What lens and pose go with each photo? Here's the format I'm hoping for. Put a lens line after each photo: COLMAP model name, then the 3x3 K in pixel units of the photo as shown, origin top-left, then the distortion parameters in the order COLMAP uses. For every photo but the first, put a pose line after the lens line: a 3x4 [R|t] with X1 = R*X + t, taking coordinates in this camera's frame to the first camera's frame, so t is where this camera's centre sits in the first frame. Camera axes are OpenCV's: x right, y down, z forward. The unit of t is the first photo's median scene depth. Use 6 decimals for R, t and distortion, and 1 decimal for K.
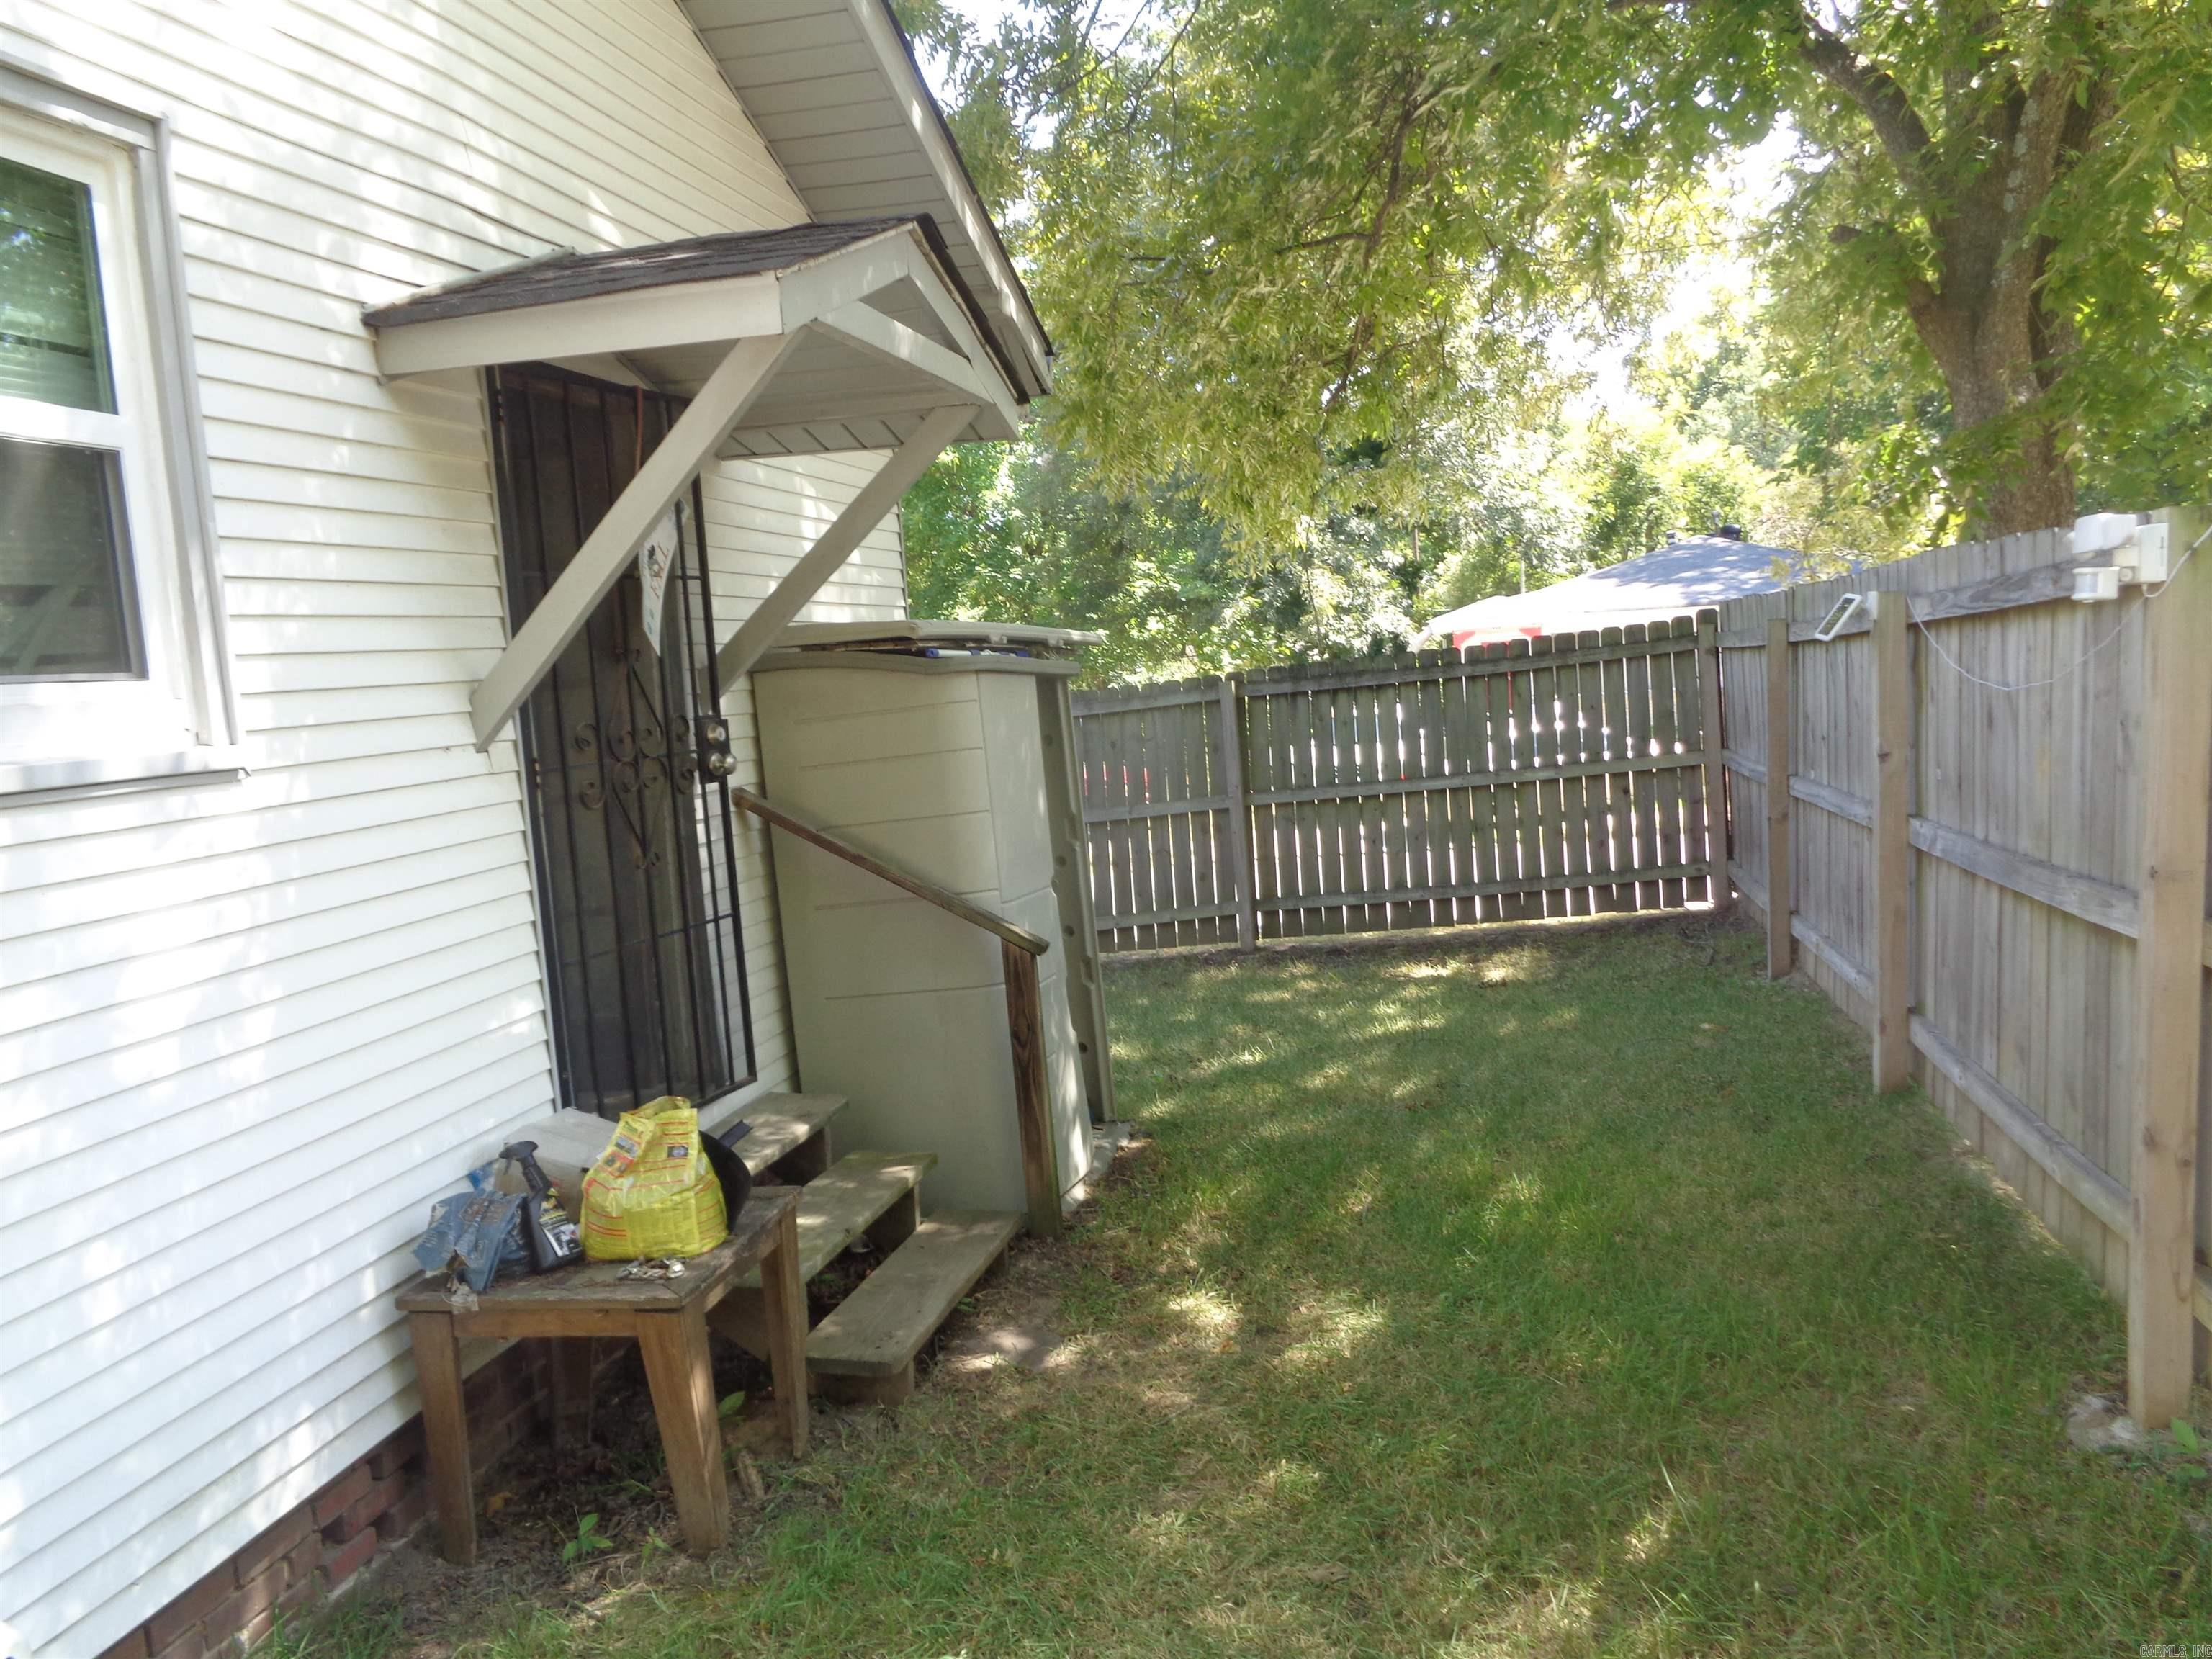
lens RADIAL K [[1660.2, 0, 1104.1], [0, 1660.2, 838.2], [0, 0, 1]] dist [0.007556, -0.005638]
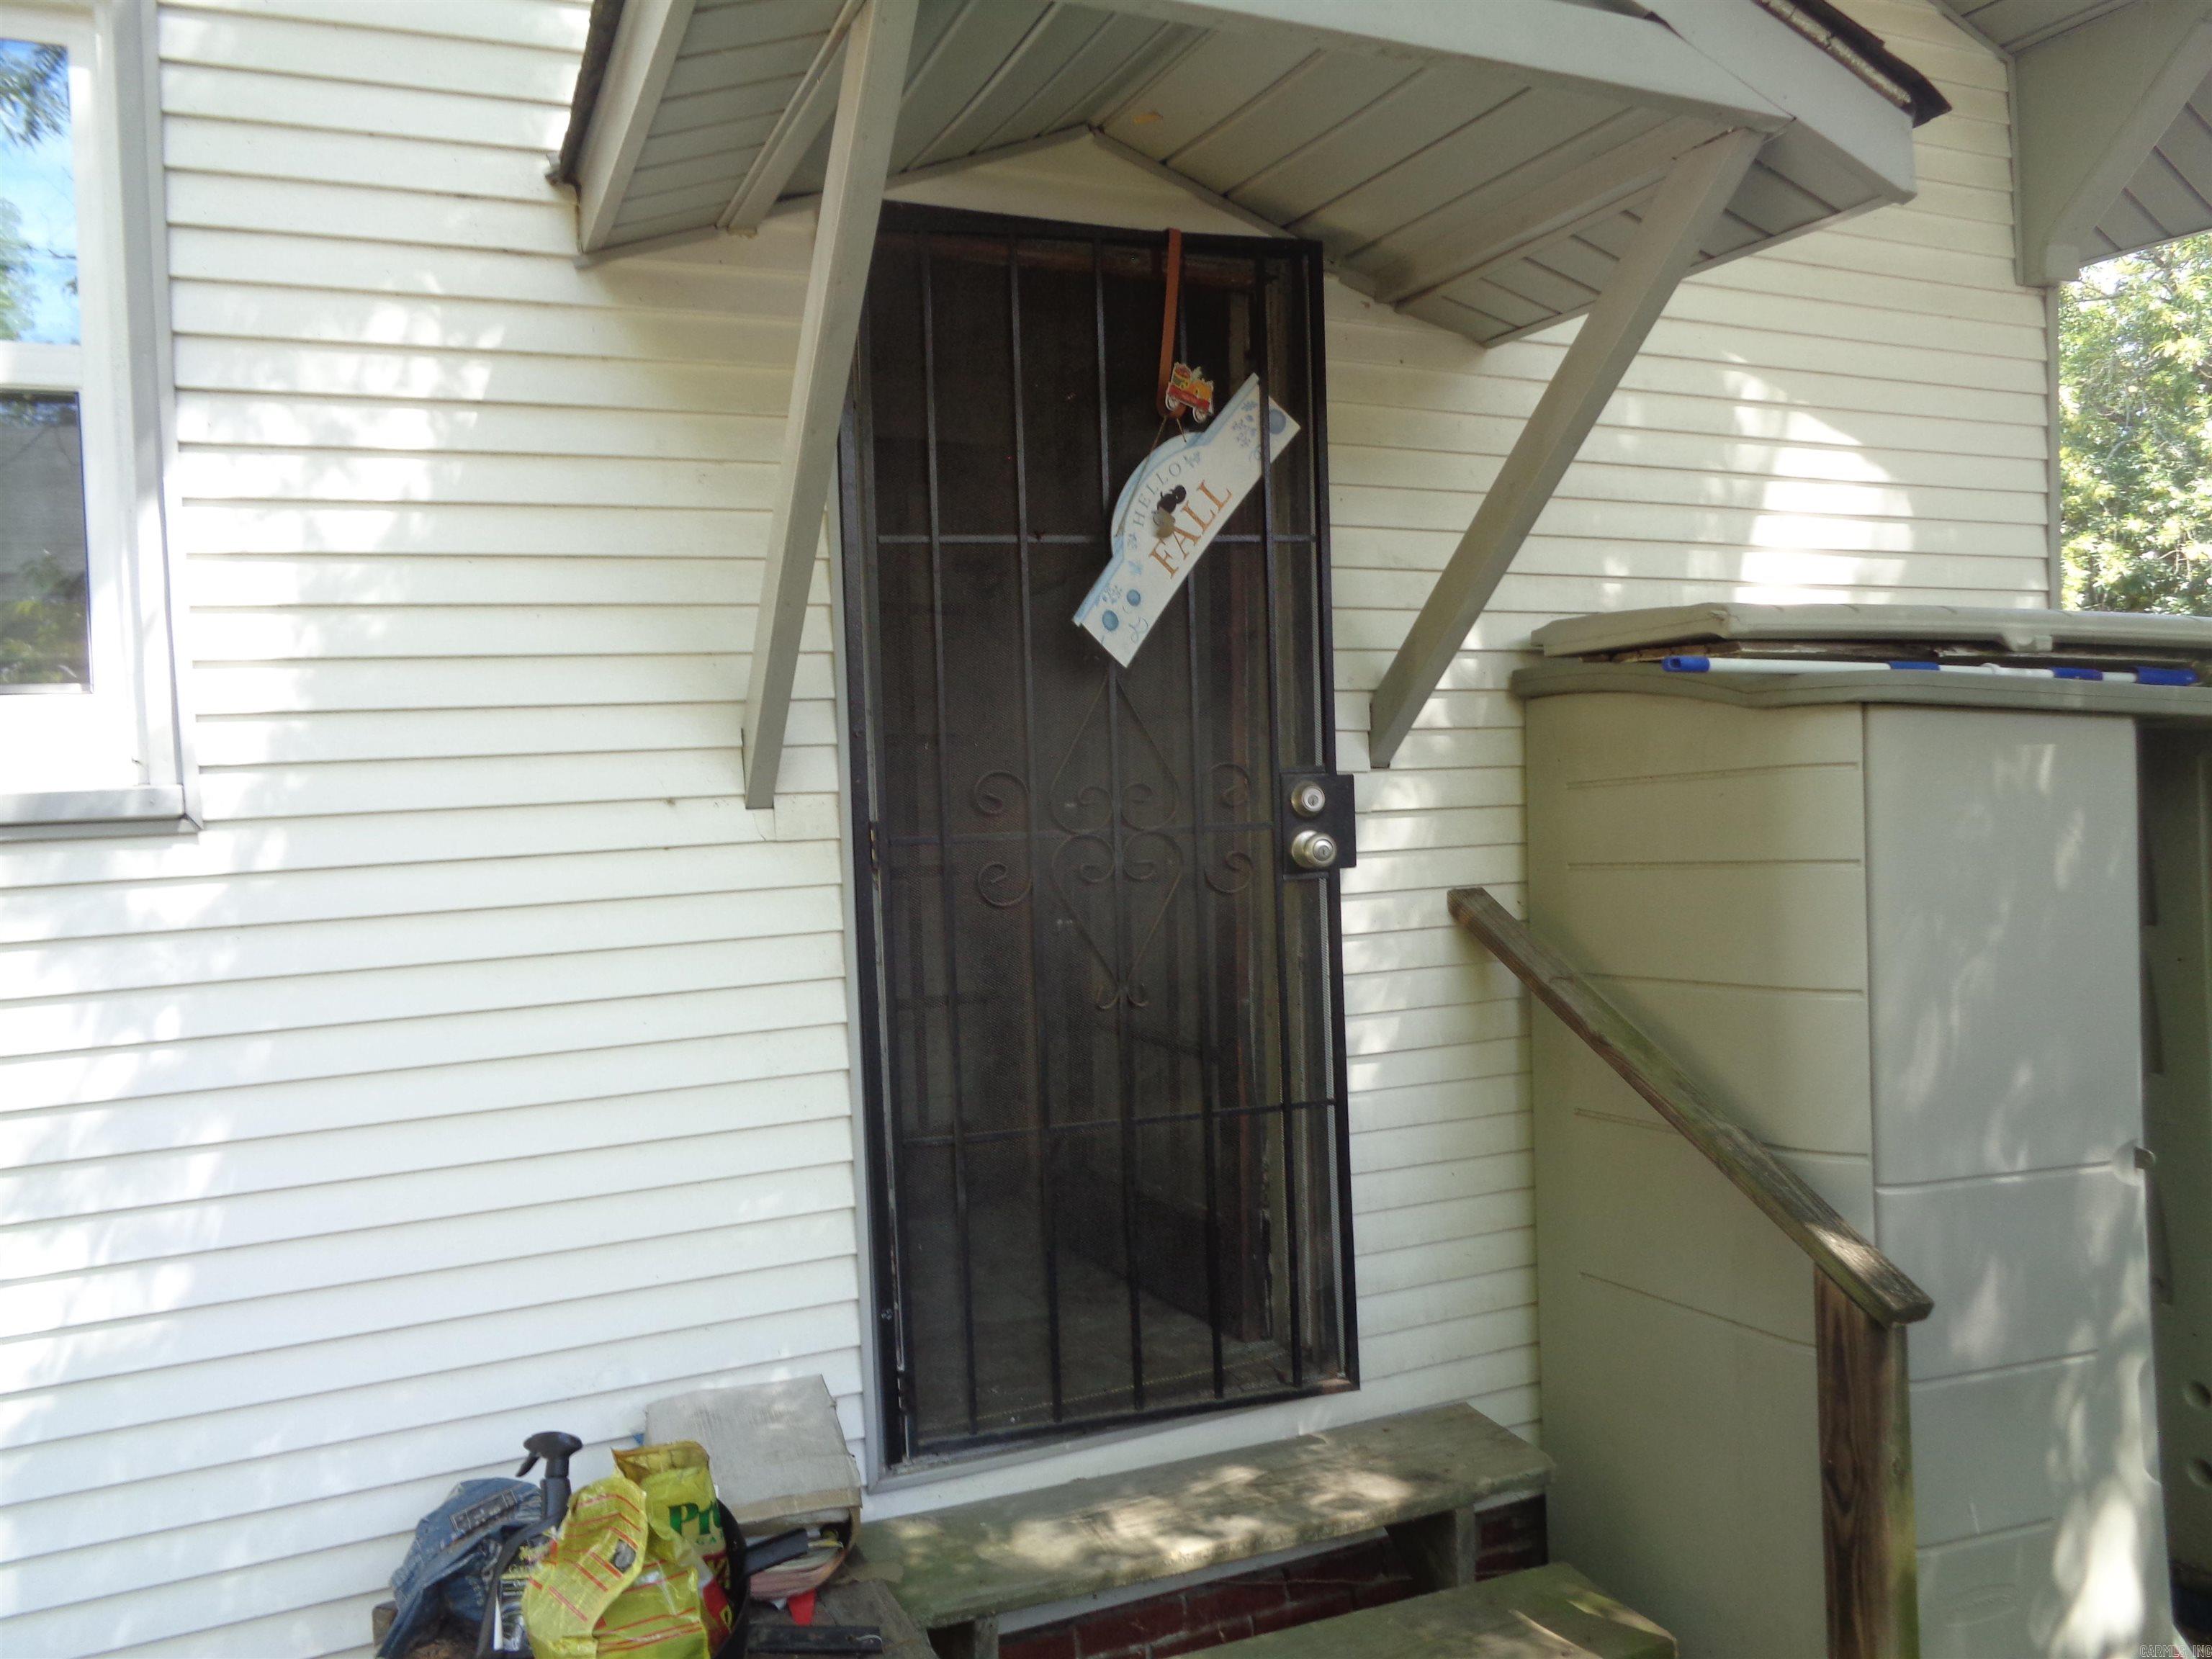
lens RADIAL K [[1660.2, 0, 1106.2], [0, 1660.2, 805.0], [0, 0, 1]] dist [0.007556, -0.005638]
pose [[0.607570, 0.077042, -0.790521, 0.231643], [-0.094738, 0.995209, 0.024178, -0.081132], [0.788596, 0.060203, 0.611958, 0.692306]]
